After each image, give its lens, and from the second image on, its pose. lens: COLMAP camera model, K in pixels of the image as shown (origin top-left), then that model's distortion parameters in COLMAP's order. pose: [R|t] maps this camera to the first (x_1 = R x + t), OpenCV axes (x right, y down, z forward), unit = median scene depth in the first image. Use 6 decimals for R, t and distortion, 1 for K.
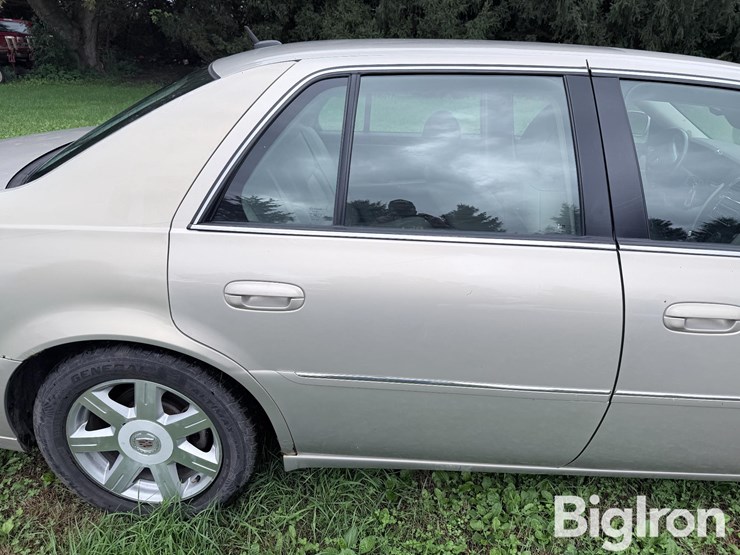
lens RADIAL K [[528.0, 0, 370.0], [0, 528.0, 277.5], [0, 0, 1]] dist [0.005440, -0.006853]
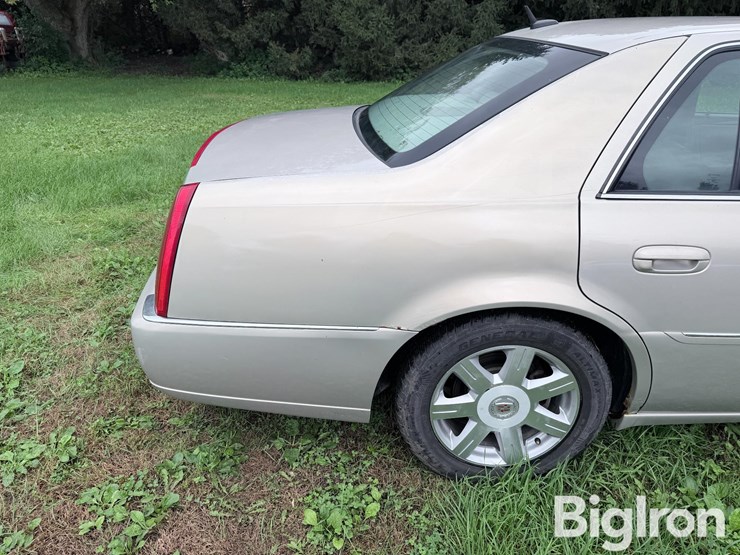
lens RADIAL K [[528.0, 0, 370.0], [0, 528.0, 277.5], [0, 0, 1]] dist [0.005440, -0.006853]
pose [[0.998730, -0.033616, 0.037534, -0.716325], [0.032819, 0.999227, 0.021658, 0.023893], [-0.038233, -0.020399, 0.999061, -0.030675]]
